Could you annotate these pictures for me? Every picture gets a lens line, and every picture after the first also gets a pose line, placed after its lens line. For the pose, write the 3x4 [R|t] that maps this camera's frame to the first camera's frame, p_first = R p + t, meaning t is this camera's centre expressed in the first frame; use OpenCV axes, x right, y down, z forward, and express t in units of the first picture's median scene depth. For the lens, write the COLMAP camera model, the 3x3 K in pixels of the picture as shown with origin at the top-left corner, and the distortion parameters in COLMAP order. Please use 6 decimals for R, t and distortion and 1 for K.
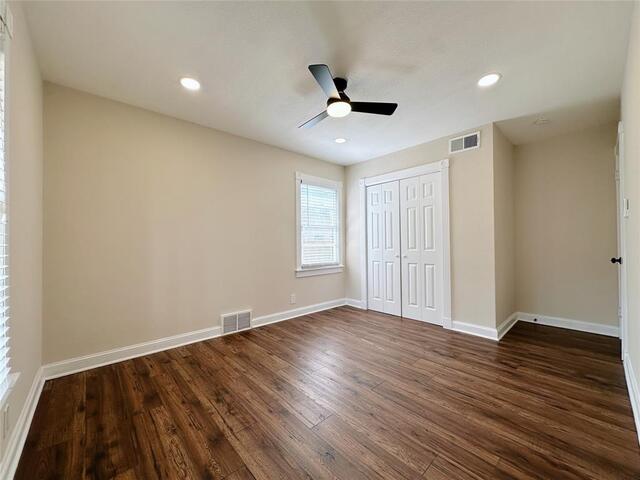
lens RADIAL K [[253.5, 0, 320.8], [0, 253.5, 240.4], [0, 0, 1]] dist [-0.000780, 0.000399]
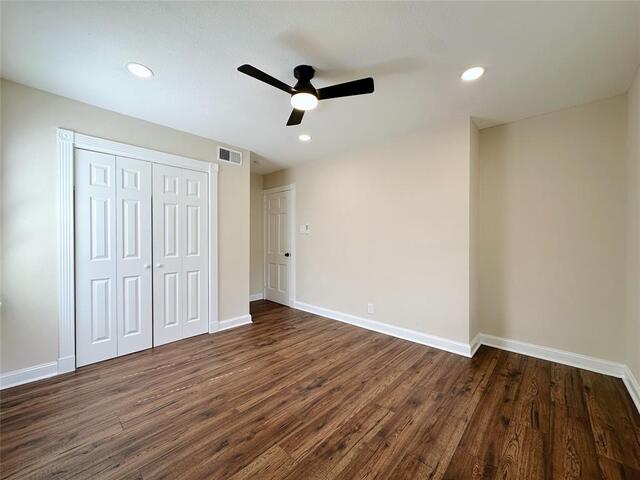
lens RADIAL K [[253.5, 0, 320.8], [0, 253.5, 240.4], [0, 0, 1]] dist [-0.000780, 0.000399]
pose [[-0.080437, 0.002229, 0.996757, -0.588255], [-0.010814, 0.999937, -0.003109, -0.020455], [-0.996701, -0.011029, -0.080408, 0.723206]]
